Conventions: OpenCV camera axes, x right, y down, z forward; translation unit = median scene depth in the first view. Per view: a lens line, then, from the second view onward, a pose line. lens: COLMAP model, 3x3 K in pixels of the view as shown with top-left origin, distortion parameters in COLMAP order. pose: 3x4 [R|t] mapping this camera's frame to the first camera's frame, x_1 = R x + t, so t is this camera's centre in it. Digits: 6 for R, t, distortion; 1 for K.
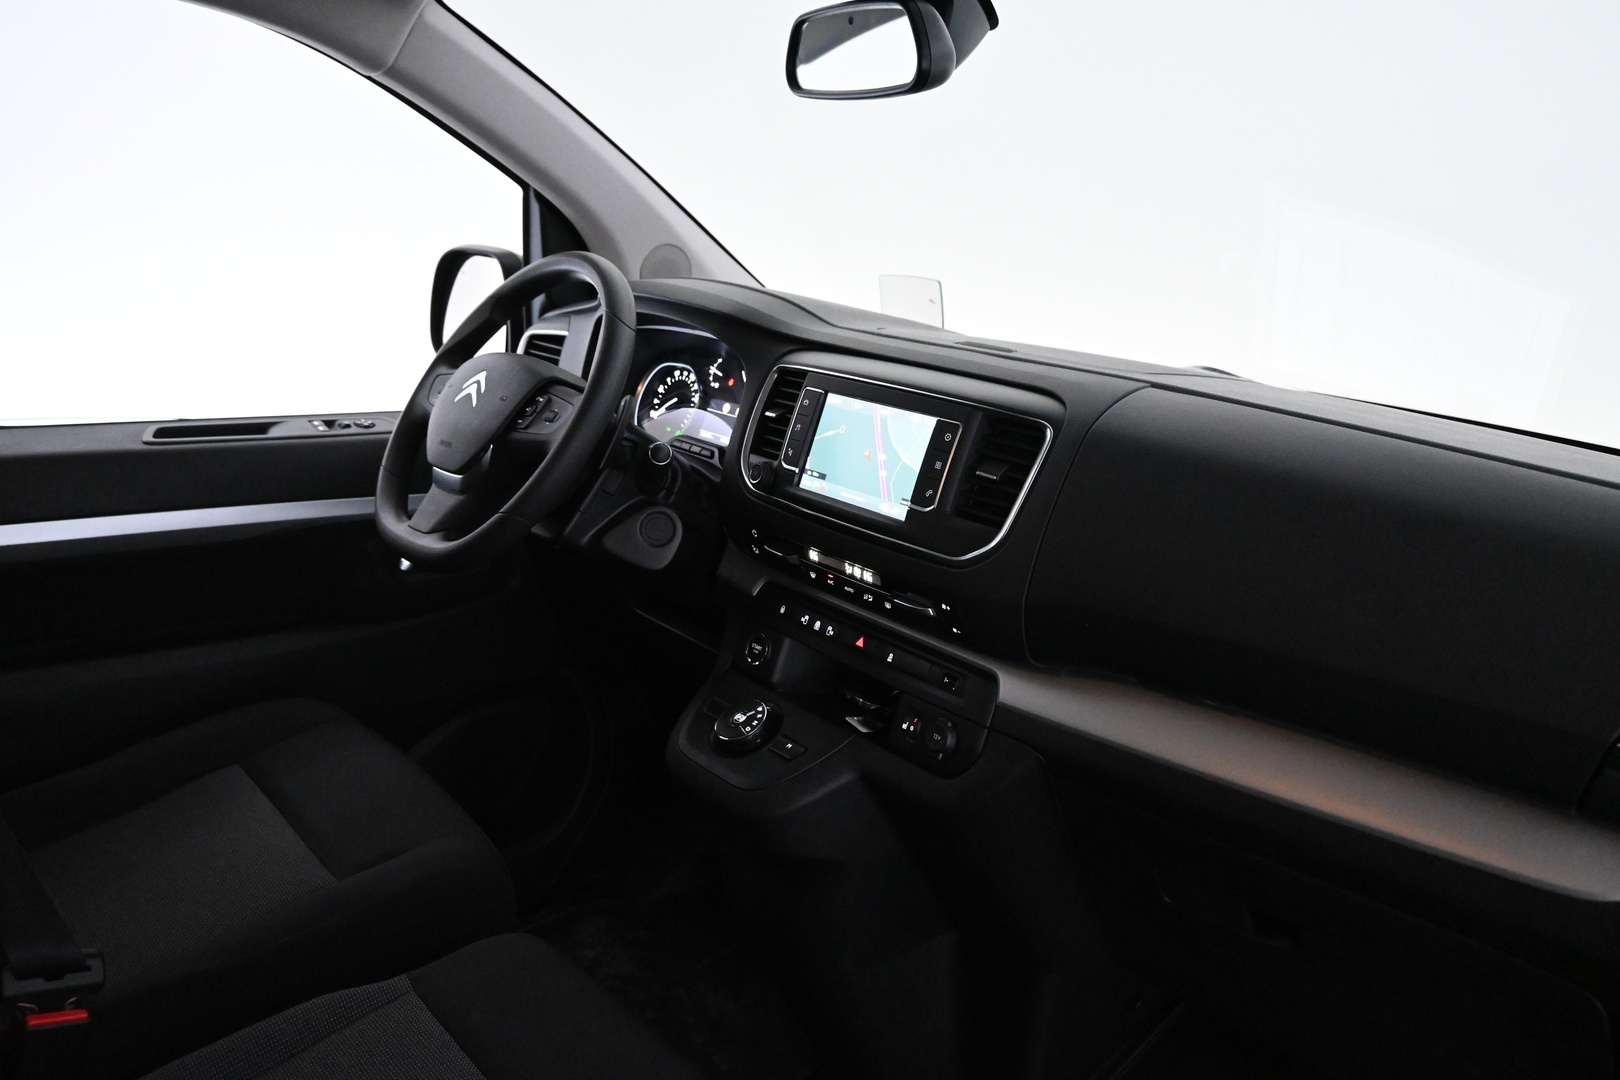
lens RADIAL K [[1341.9, 0, 772.2], [0, 1341.9, 533.8], [0, 0, 1]] dist [0.002509, 0.000311]
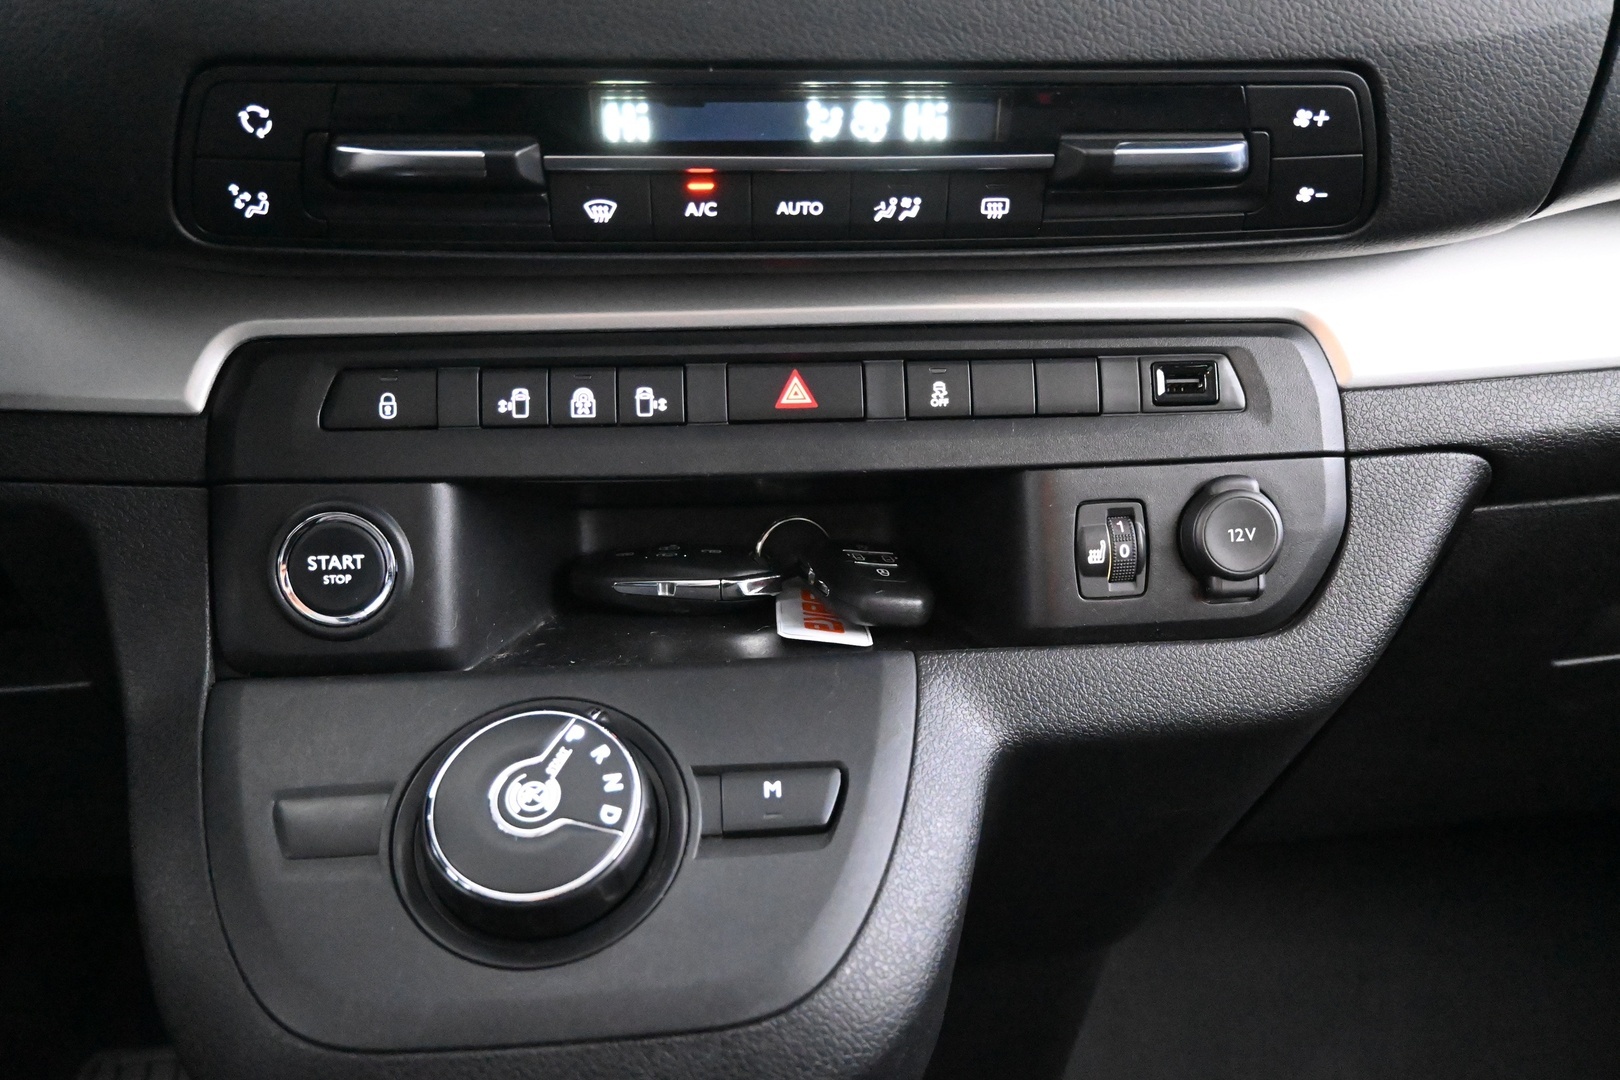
lens RADIAL K [[1180.3, 0, 810.0], [0, 1180.3, 540.0], [0, 0, 1]] dist [-0.003858, -0.001382]
pose [[0.531861, -0.332102, 0.778994, -0.164184], [0.239688, 0.941313, 0.237655, 0.048398], [-0.812203, 0.060316, 0.580249, 0.841312]]
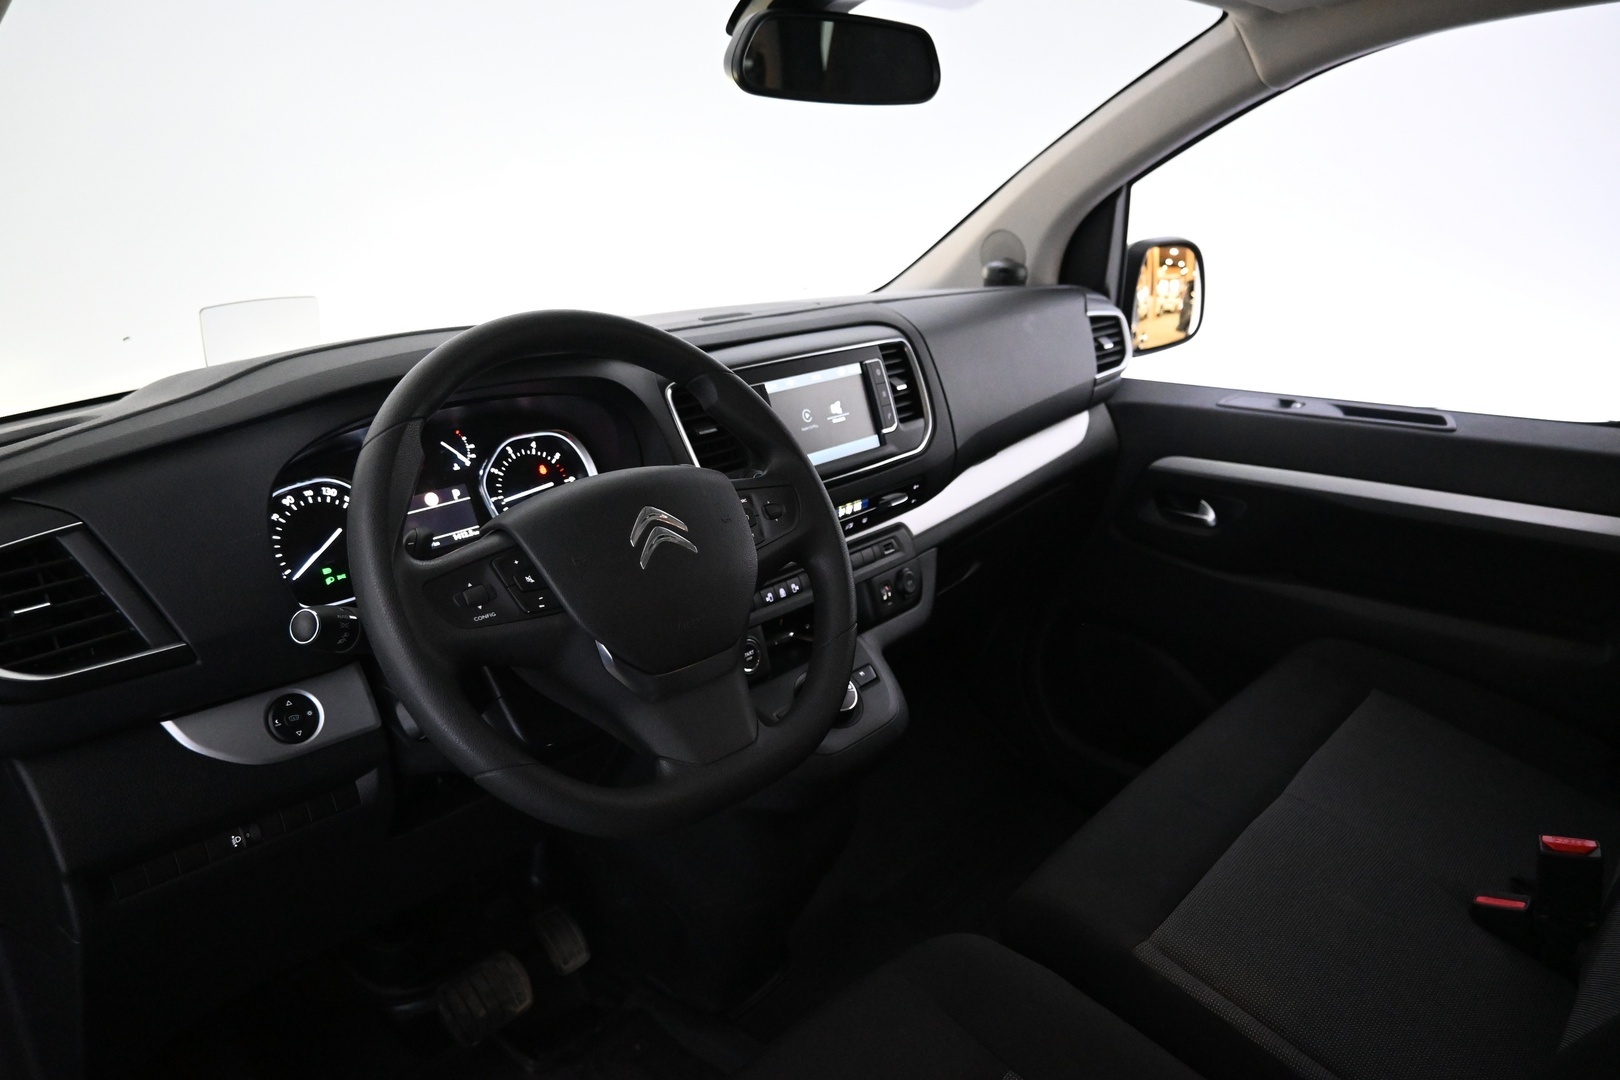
lens RADIAL K [[1096.1, 0, 810.0], [0, 1096.1, 540.0], [0, 0, 1]] dist [-0.001528, -0.001724]
pose [[-0.194529, -0.354095, 0.914754, -0.806523], [0.248611, 0.884321, 0.395183, -0.330842], [-0.948868, 0.304292, -0.083994, 1.087001]]
